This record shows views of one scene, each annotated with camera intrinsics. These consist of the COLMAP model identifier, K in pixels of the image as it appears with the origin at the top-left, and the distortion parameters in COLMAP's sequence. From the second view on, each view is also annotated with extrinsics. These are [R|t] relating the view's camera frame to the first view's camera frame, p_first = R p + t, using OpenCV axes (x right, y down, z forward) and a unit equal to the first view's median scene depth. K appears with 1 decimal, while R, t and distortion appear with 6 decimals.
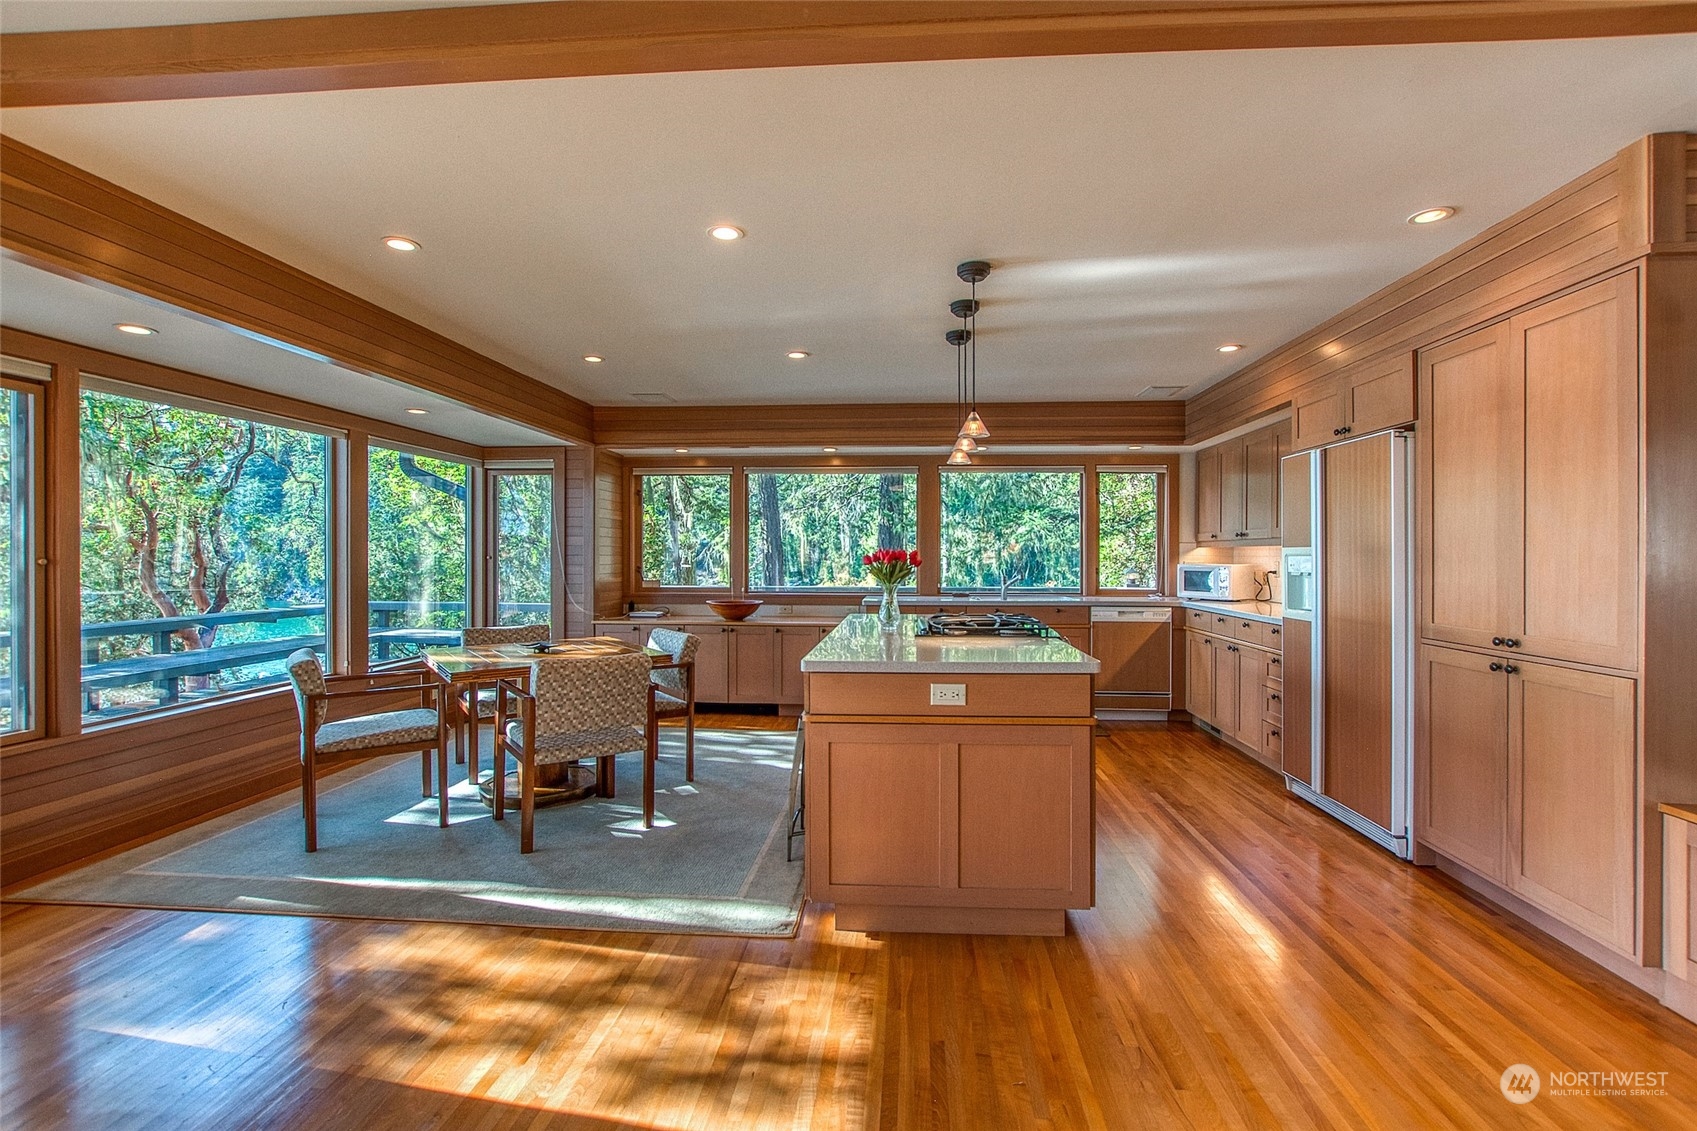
lens RADIAL K [[763.1, 0, 844.1], [0, 763.1, 557.9], [0, 0, 1]] dist [-0.011123, 0.000229]
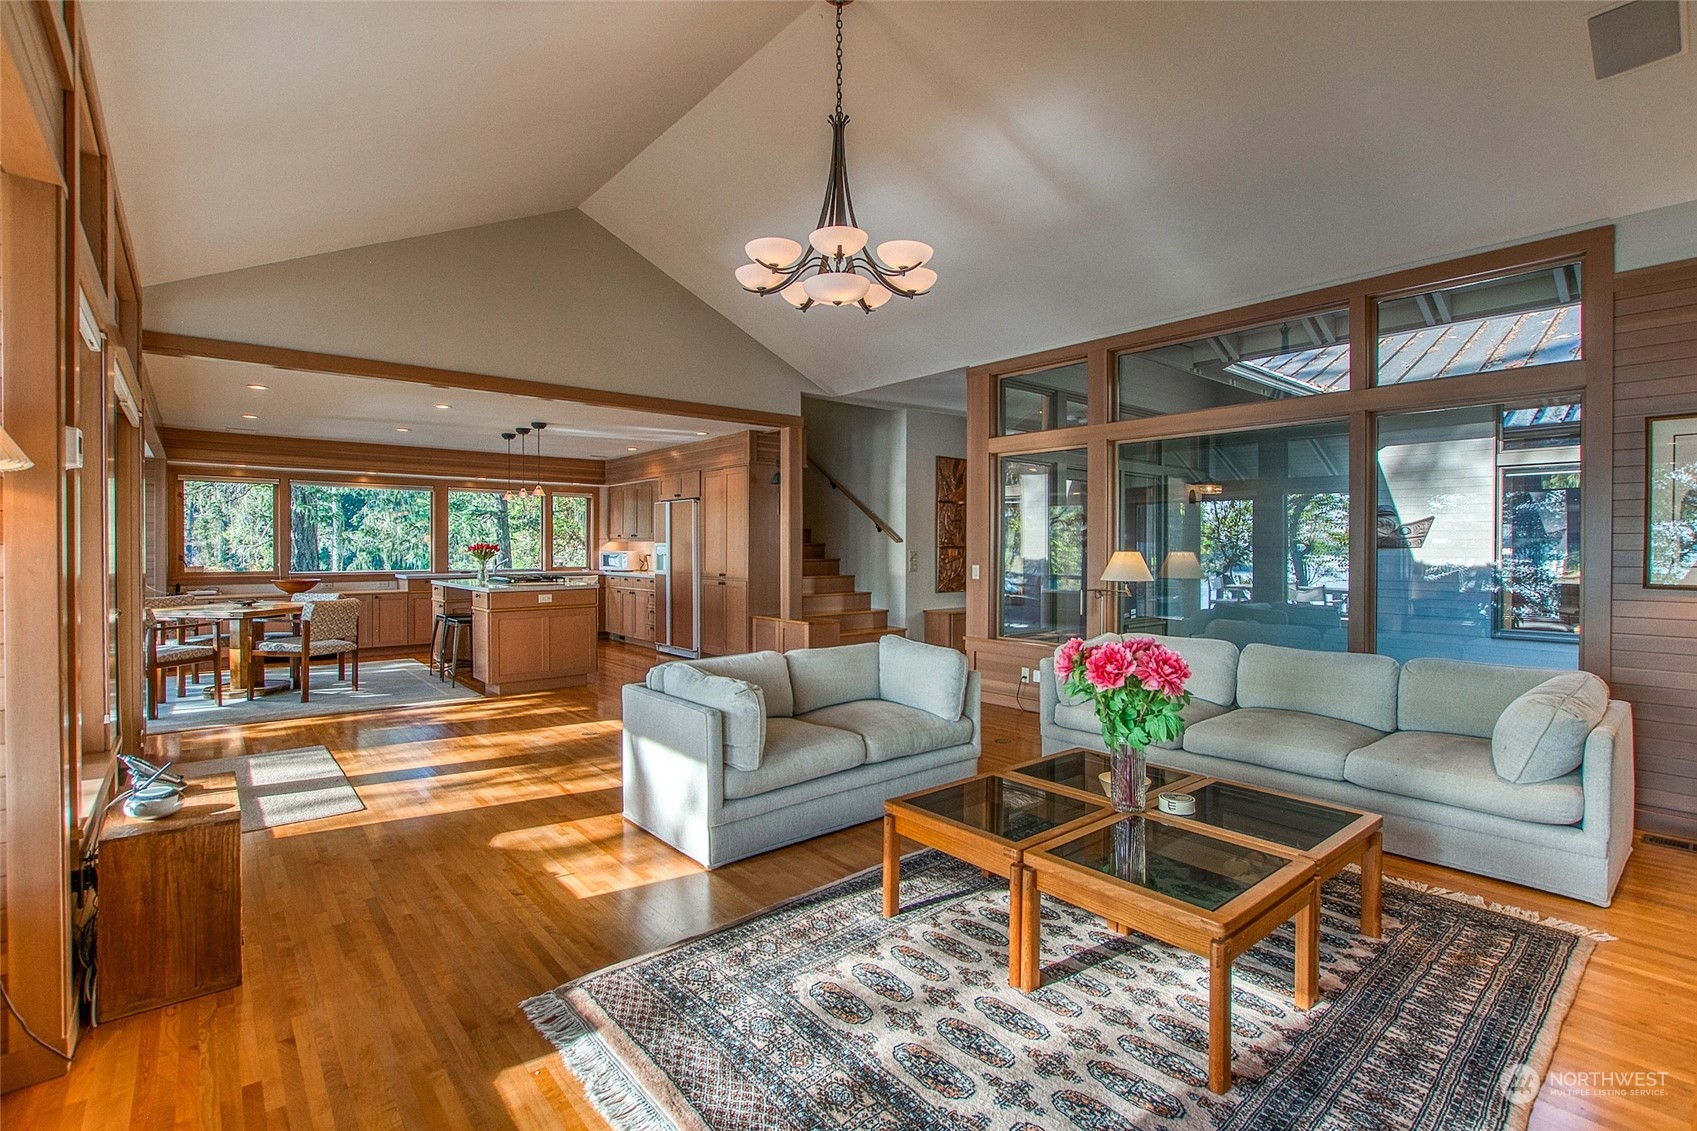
lens RADIAL K [[763.1, 0, 847.8], [0, 763.1, 558.1], [0, 0, 1]] dist [-0.011123, 0.000229]
pose [[0.708125, -0.007496, 0.706047, -0.544178], [-0.000246, 0.999941, 0.010862, 0.005439], [-0.706087, -0.007865, 0.708081, -0.889762]]
